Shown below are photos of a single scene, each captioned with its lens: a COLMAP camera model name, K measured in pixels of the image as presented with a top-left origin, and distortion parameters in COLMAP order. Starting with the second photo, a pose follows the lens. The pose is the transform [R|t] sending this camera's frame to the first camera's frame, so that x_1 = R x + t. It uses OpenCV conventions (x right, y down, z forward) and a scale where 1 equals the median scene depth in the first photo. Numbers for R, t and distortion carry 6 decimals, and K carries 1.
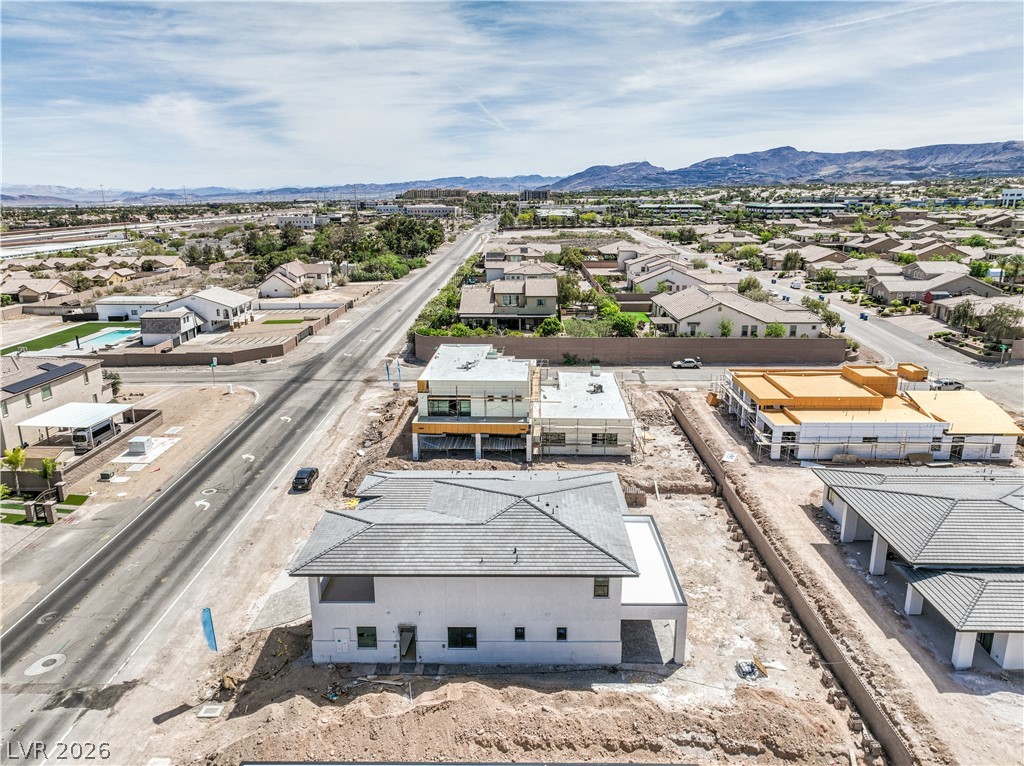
lens RADIAL K [[717.5, 0, 514.8], [0, 717.5, 386.1], [0, 0, 1]] dist [-0.000835, 0.019955]
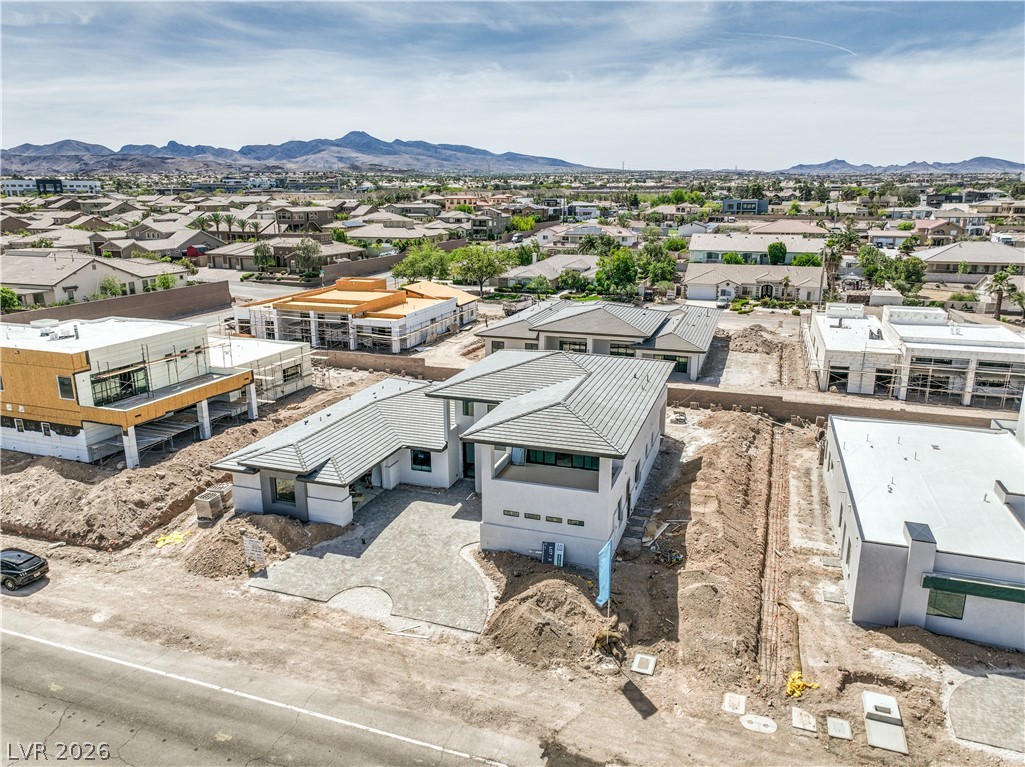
lens RADIAL K [[718.2, 0, 515.3], [0, 718.2, 386.6], [0, 0, 1]] dist [-0.000835, 0.019955]
pose [[0.304625, -0.244586, 0.920533, -0.603812], [0.249981, 0.953117, 0.170520, 0.008454], [-0.919083, 0.178171, 0.351485, 0.449798]]
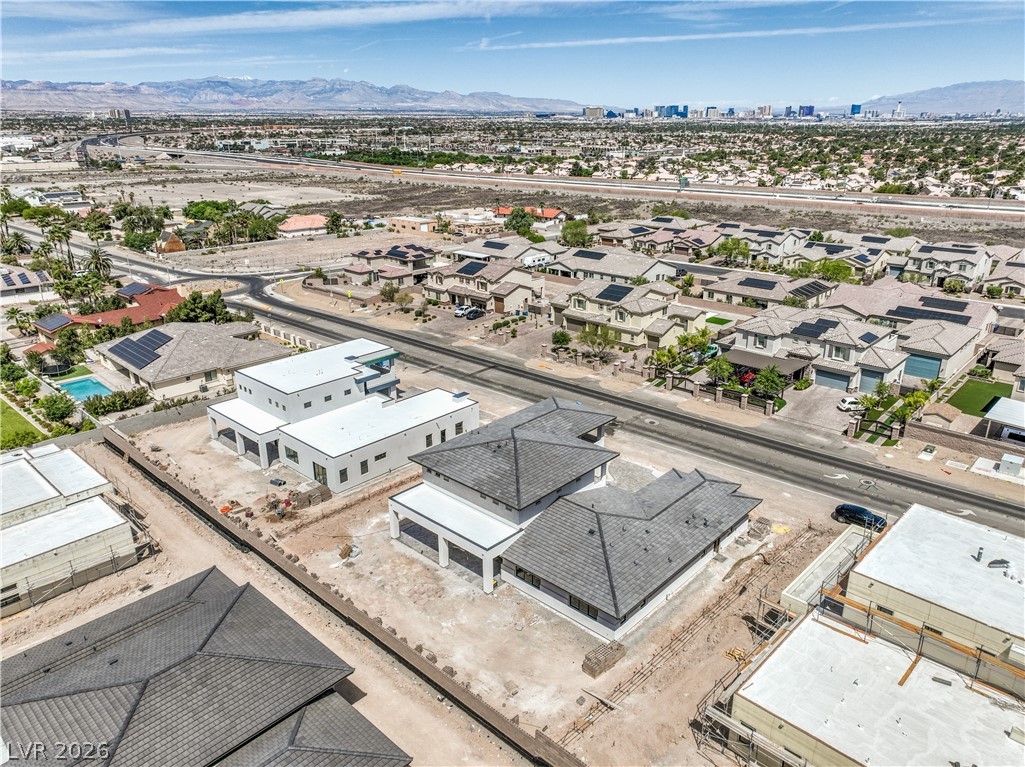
lens RADIAL K [[718.3, 0, 516.8], [0, 718.3, 396.6], [0, 0, 1]] dist [0.004864, 0.004806]
pose [[-0.670634, 0.275688, -0.688655, 0.580402], [-0.189261, 0.834054, 0.518203, -0.386962], [0.717238, 0.477860, -0.507168, 1.046231]]
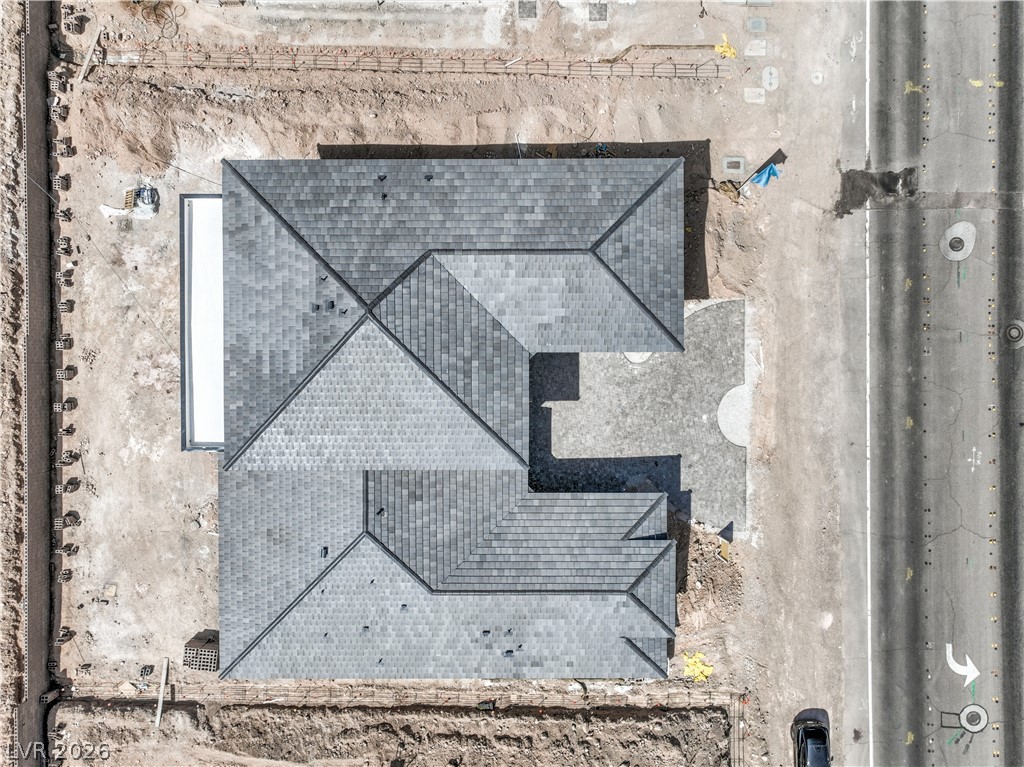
lens RADIAL K [[717.5, 0, 514.8], [0, 717.5, 386.6], [0, 0, 1]] dist [-0.000835, 0.019955]
pose [[-0.999888, 0.013373, 0.006656, -0.076786], [0.002703, -0.276240, 0.961085, -0.298324], [0.014692, 0.960996, 0.276173, 0.565491]]
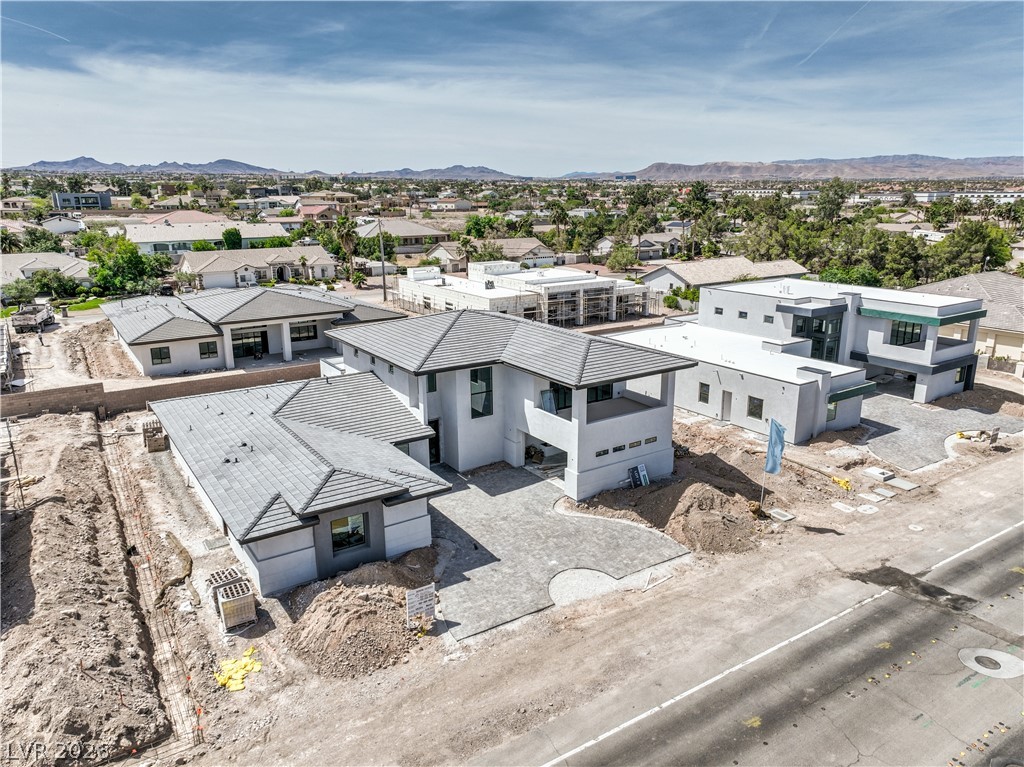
lens RADIAL K [[726.3, 0, 518.1], [0, 726.3, 375.2], [0, 0, 1]] dist [0.000684, 0.017751]
pose [[-0.563844, -0.198054, 0.801782, -0.526006], [0.227139, 0.896194, 0.381108, -0.077547], [-0.794032, 0.397002, -0.460328, 0.905695]]
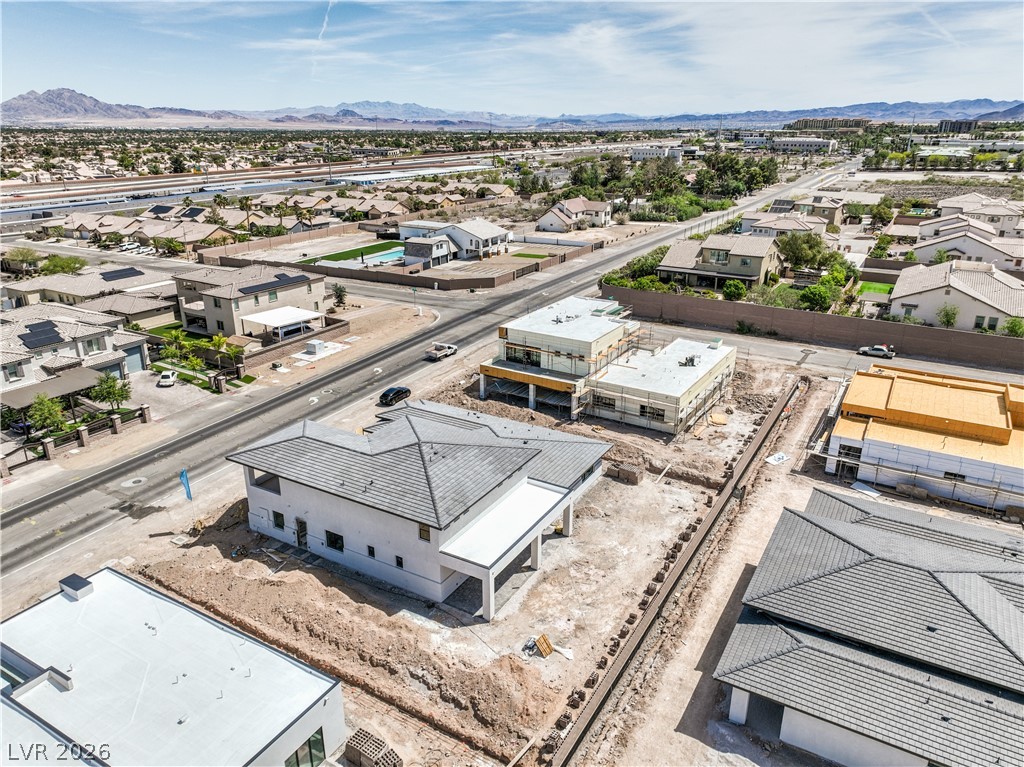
lens RADIAL K [[726.3, 0, 518.1], [0, 726.3, 375.2], [0, 0, 1]] dist [0.000684, 0.017751]
pose [[0.871913, 0.170908, -0.458866, 0.415154], [-0.136228, 0.984780, 0.107934, -0.059331], [0.470329, -0.031598, 0.881925, 0.040467]]
